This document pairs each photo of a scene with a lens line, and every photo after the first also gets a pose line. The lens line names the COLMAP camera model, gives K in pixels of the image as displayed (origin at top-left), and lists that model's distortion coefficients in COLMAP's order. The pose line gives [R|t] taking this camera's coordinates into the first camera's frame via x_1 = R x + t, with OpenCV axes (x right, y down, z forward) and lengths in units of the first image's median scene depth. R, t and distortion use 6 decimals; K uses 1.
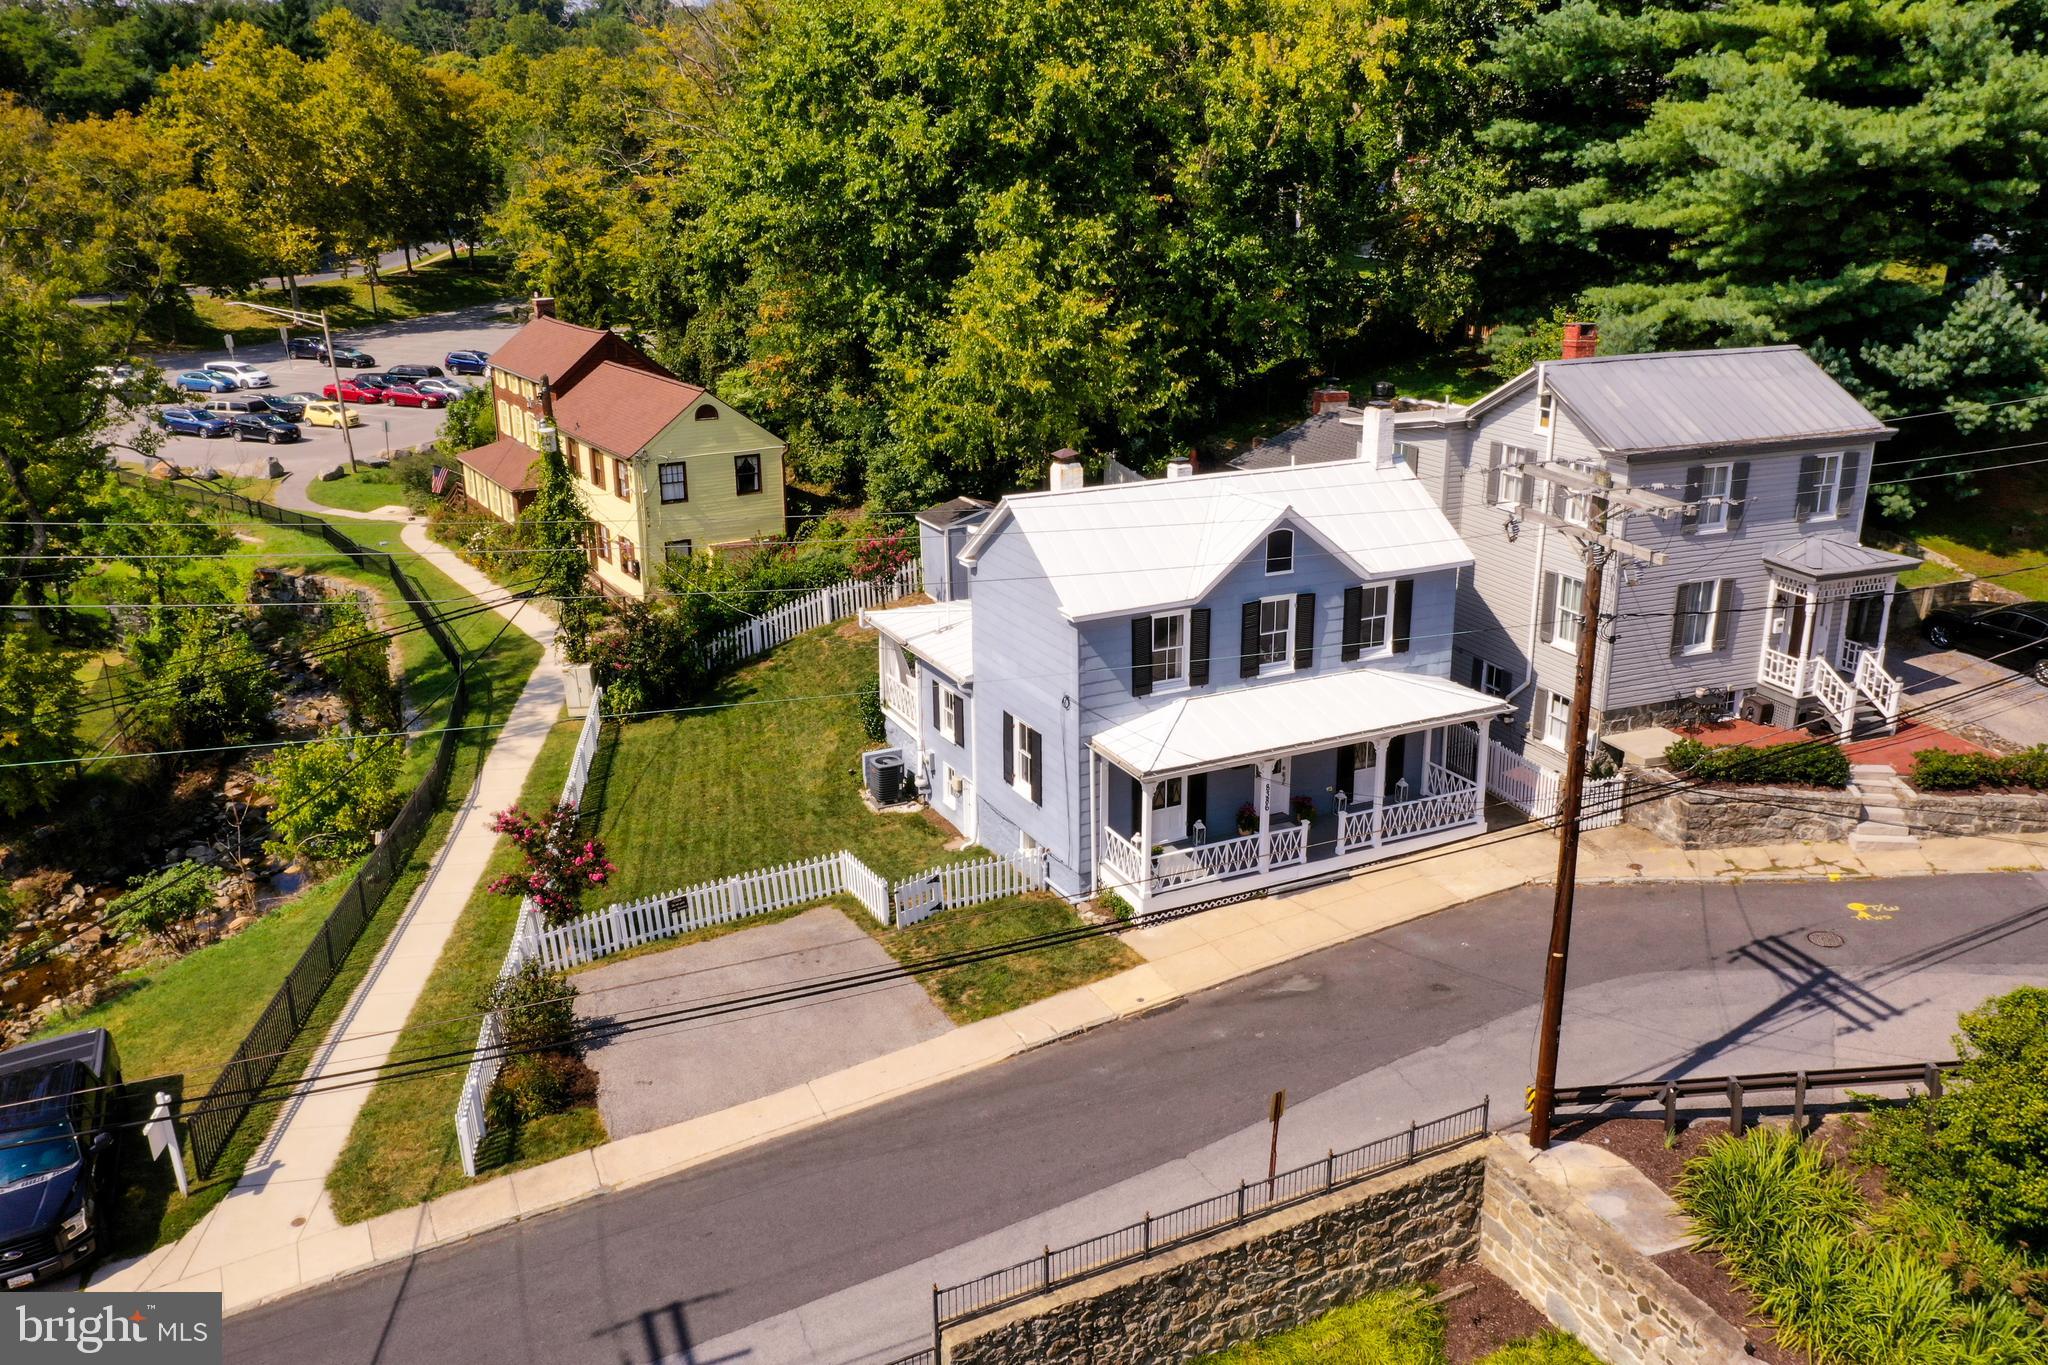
lens RADIAL K [[1629.6, 0, 1024.0], [0, 1629.6, 682.5], [0, 0, 1]] dist [0.004190, 0.005044]
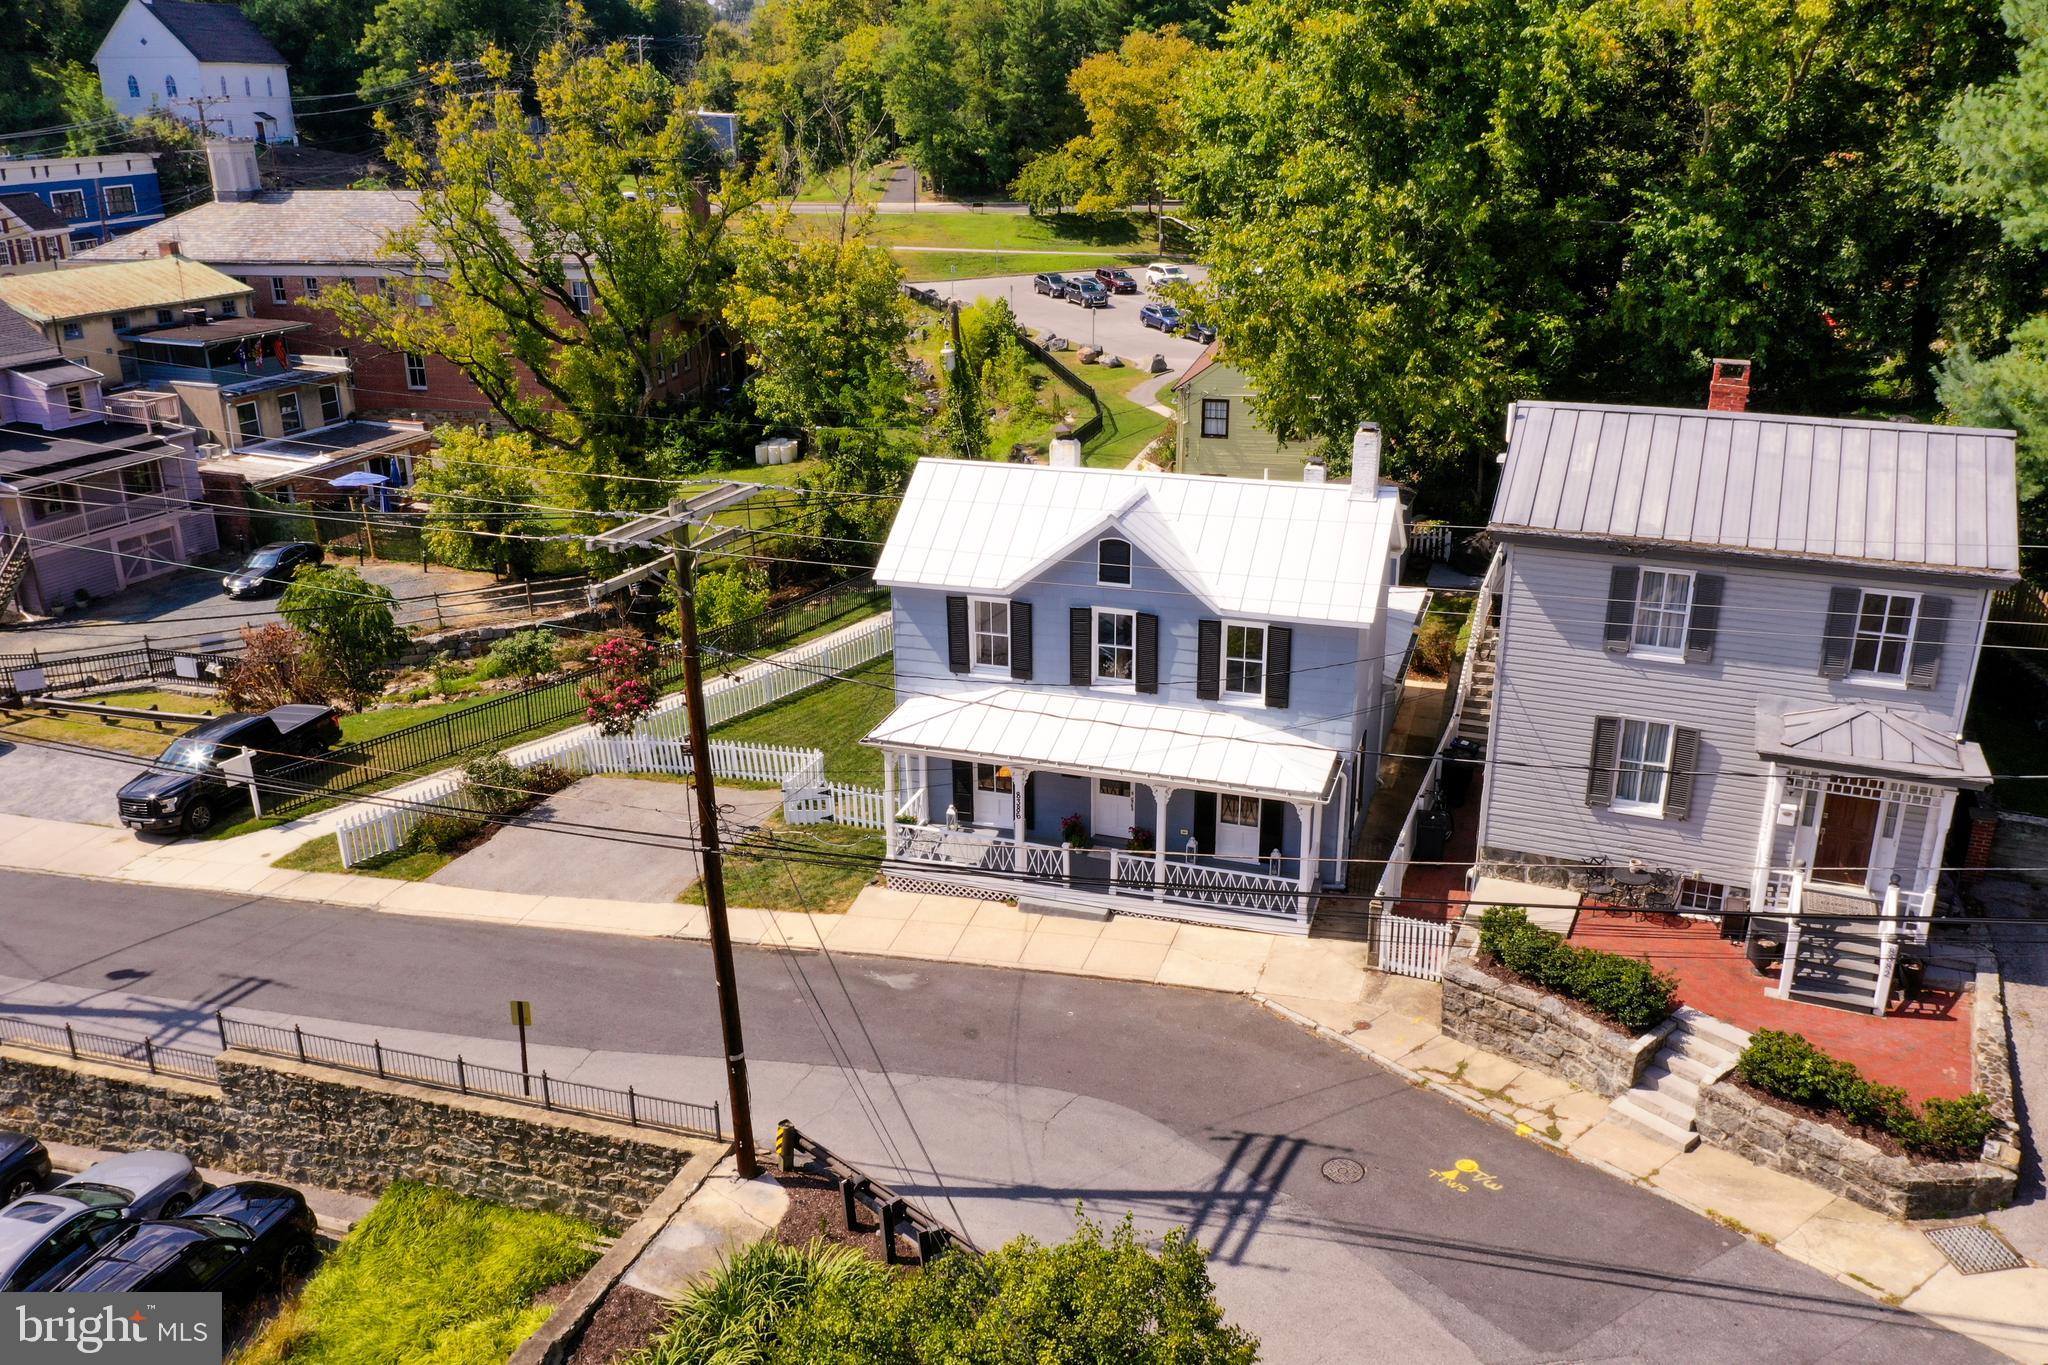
lens RADIAL K [[1629.6, 0, 1024.0], [0, 1629.6, 682.5], [0, 0, 1]] dist [0.004190, 0.005044]
pose [[0.712440, 0.247214, -0.656745, 0.642379], [-0.213731, 0.967869, 0.132471, -0.107876], [0.668392, 0.045989, 0.742386, 0.232584]]
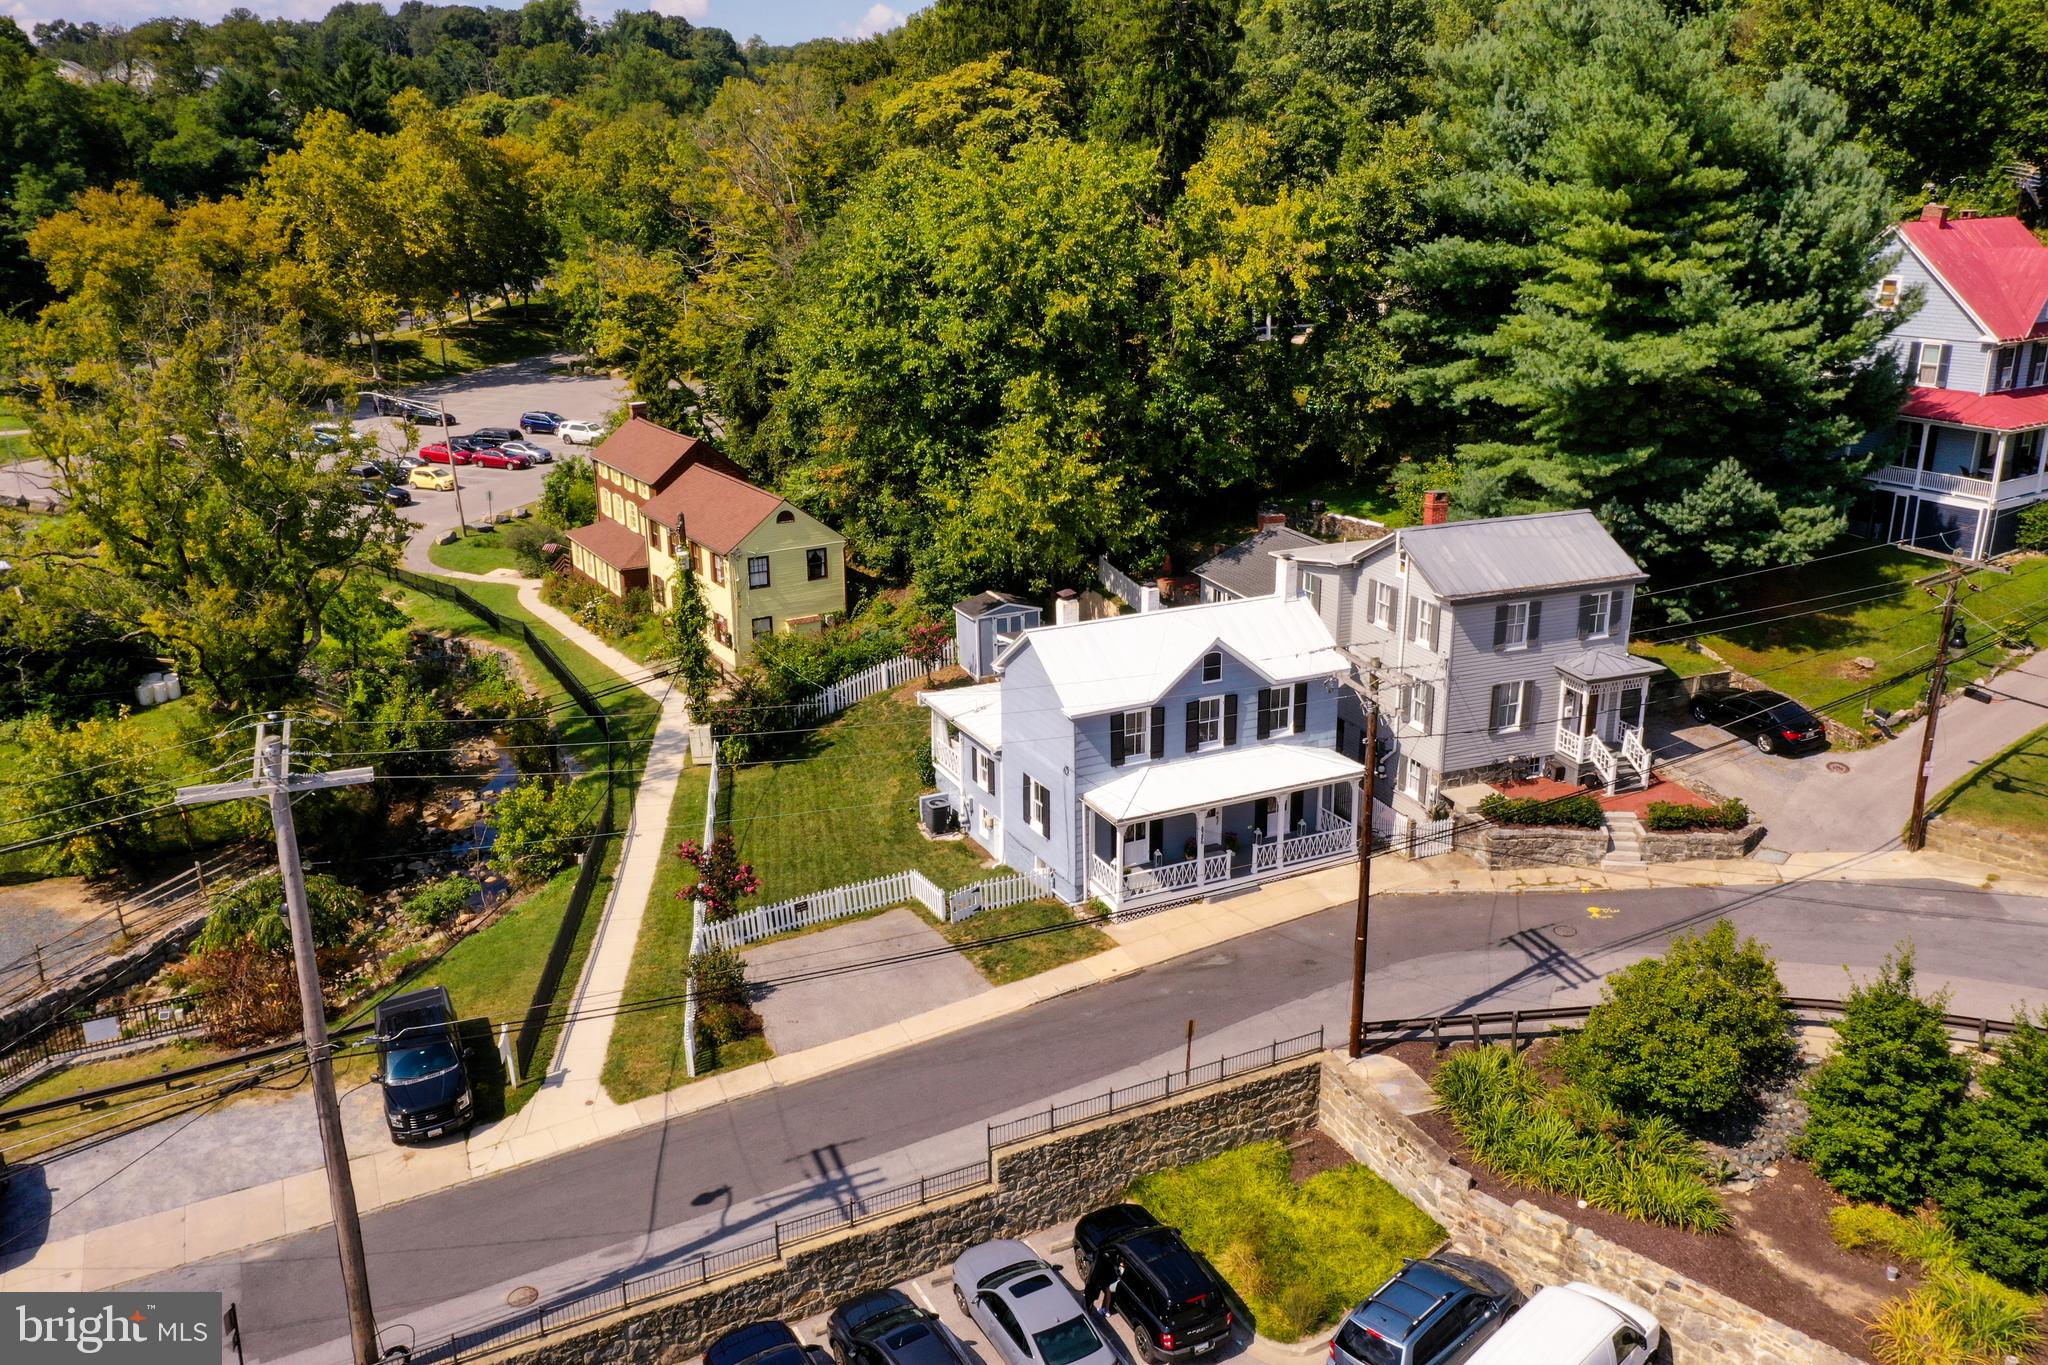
lens RADIAL K [[1629.6, 0, 1024.0], [0, 1629.6, 682.5], [0, 0, 1]] dist [0.004190, 0.005044]
pose [[0.999984, 0.001239, -0.005504, -0.003812], [-0.001240, 0.999999, -0.000319, -0.056103], [0.005504, 0.000325, 0.999985, -0.400230]]
